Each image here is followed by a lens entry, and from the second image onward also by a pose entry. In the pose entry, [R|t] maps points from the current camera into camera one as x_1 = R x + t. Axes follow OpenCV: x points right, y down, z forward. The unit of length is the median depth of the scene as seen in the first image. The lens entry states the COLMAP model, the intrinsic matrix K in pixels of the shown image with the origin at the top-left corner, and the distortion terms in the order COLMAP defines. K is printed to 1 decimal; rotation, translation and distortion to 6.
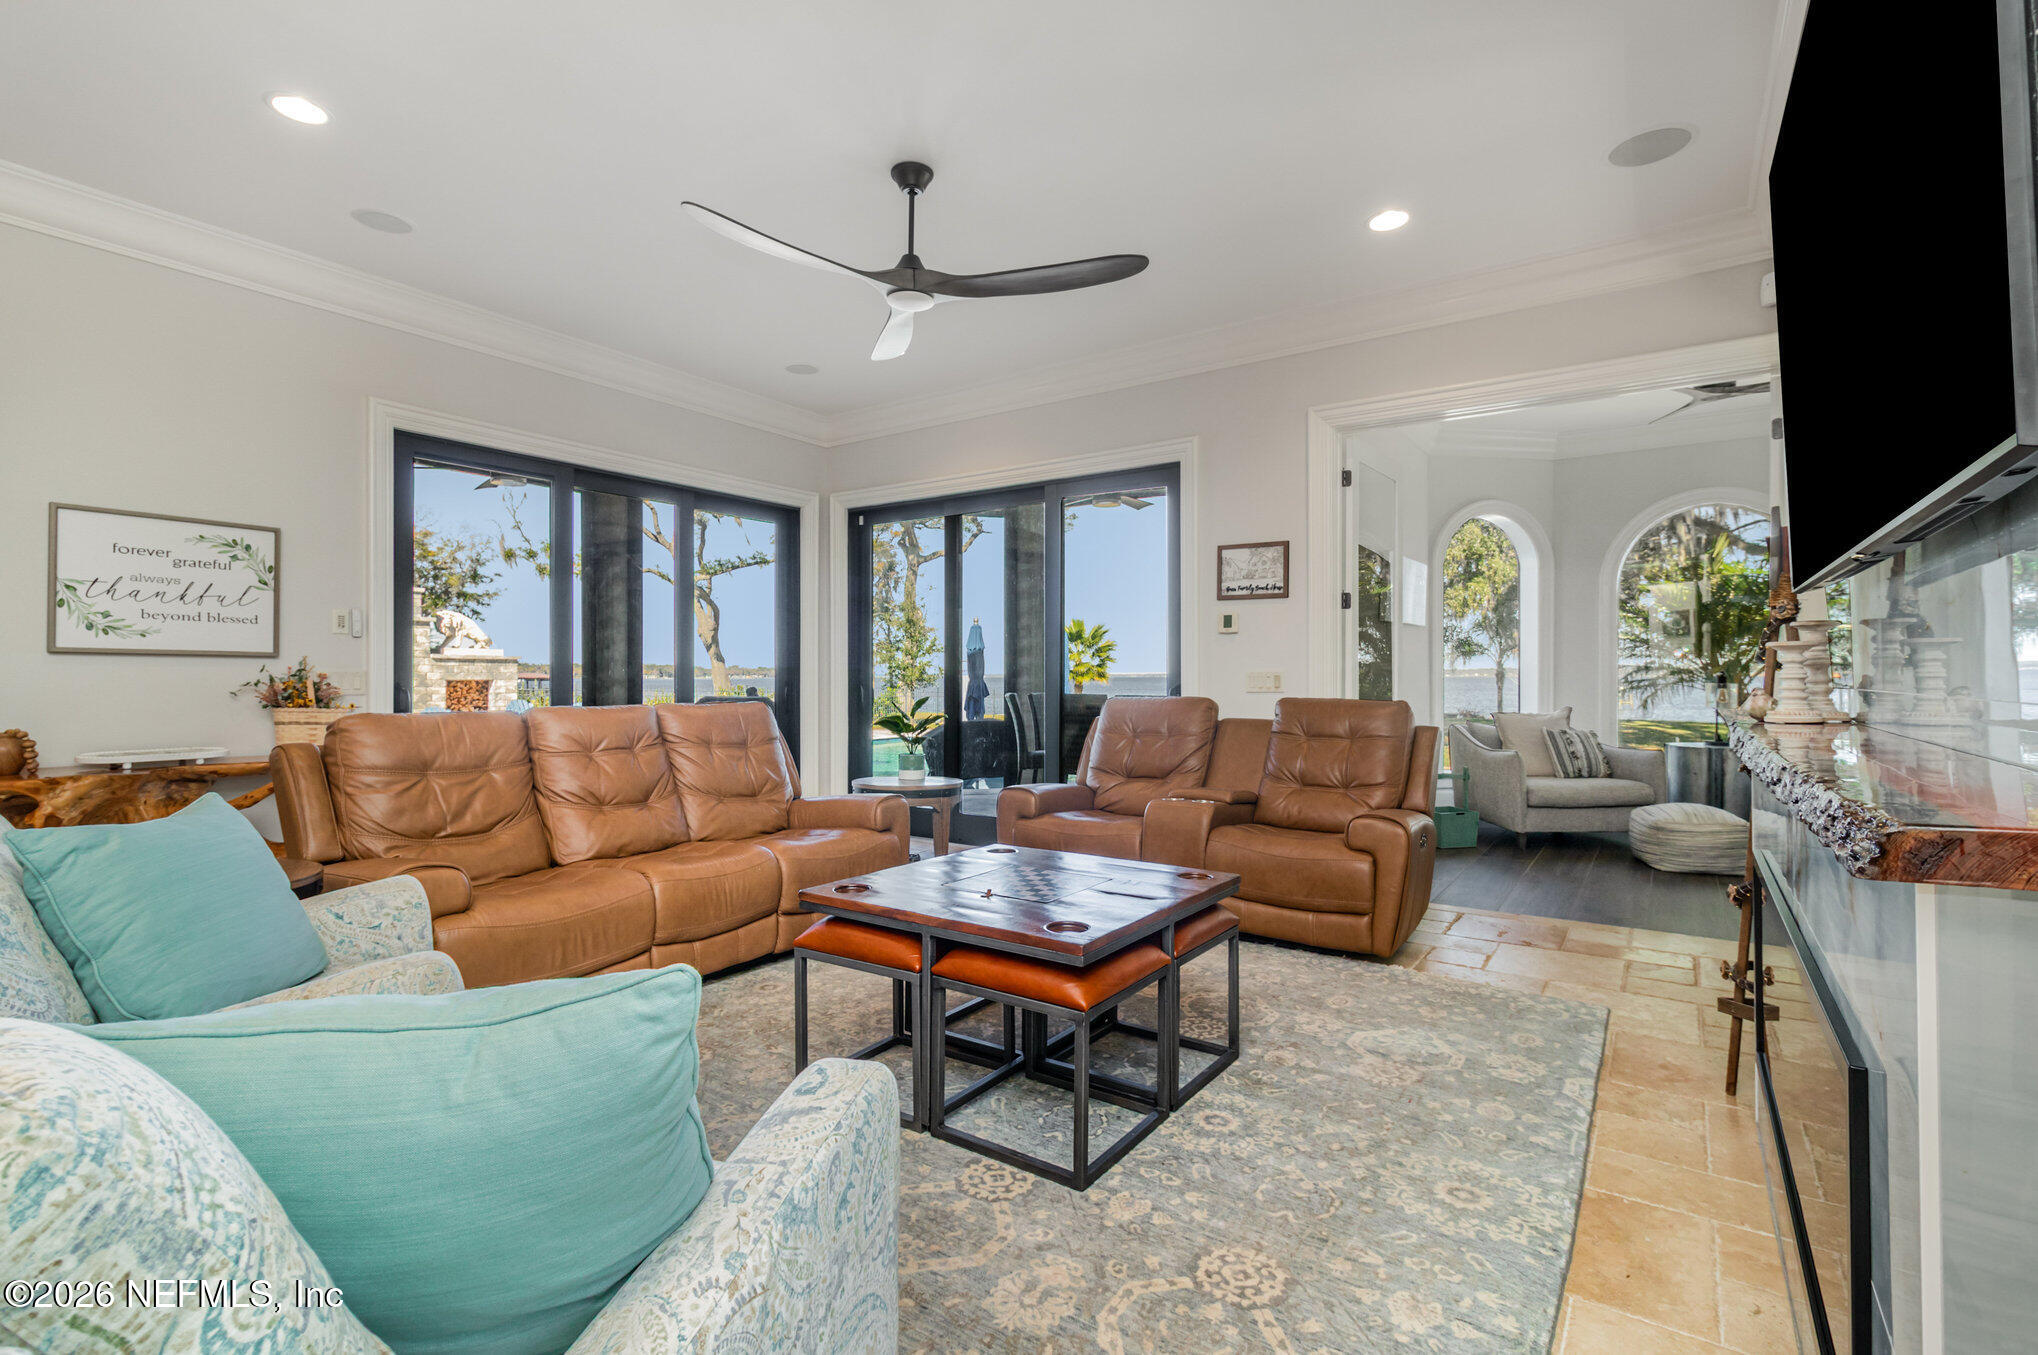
lens RADIAL K [[954.1, 0, 1015.5], [0, 954.1, 670.6], [0, 0, 1]] dist [0.000014, 0.000047]
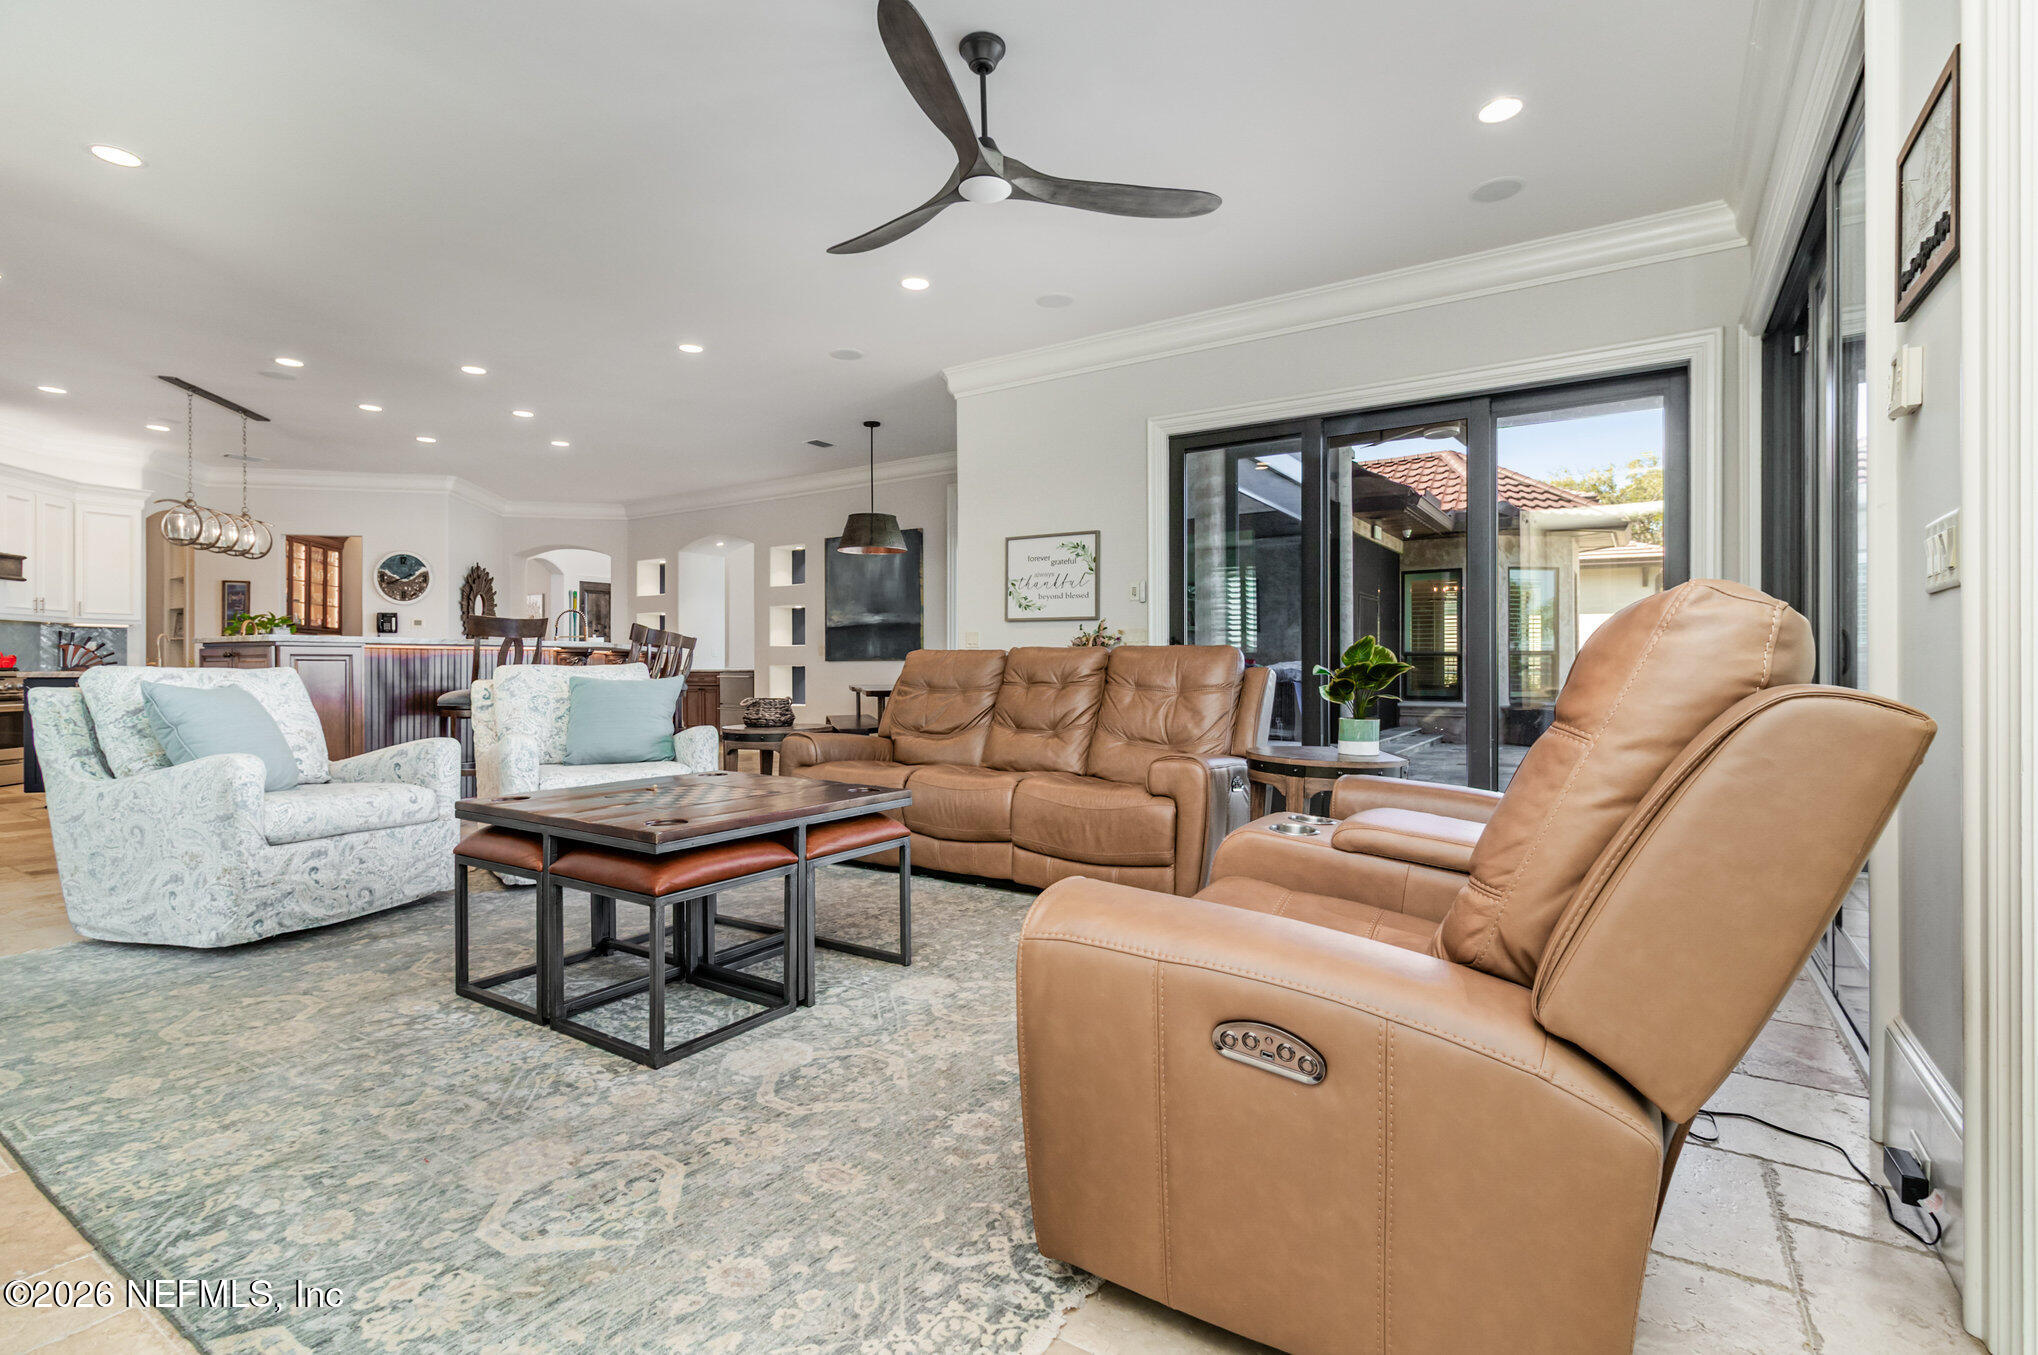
lens RADIAL K [[954.1, 0, 1014.7], [0, 954.1, 671.3], [0, 0, 1]] dist [0.000014, 0.000047]
pose [[0.022110, 0.012867, -0.999673, 0.707063], [0.009983, 0.999864, 0.013090, 0.046221], [0.999706, -0.010269, 0.021979, 0.883437]]
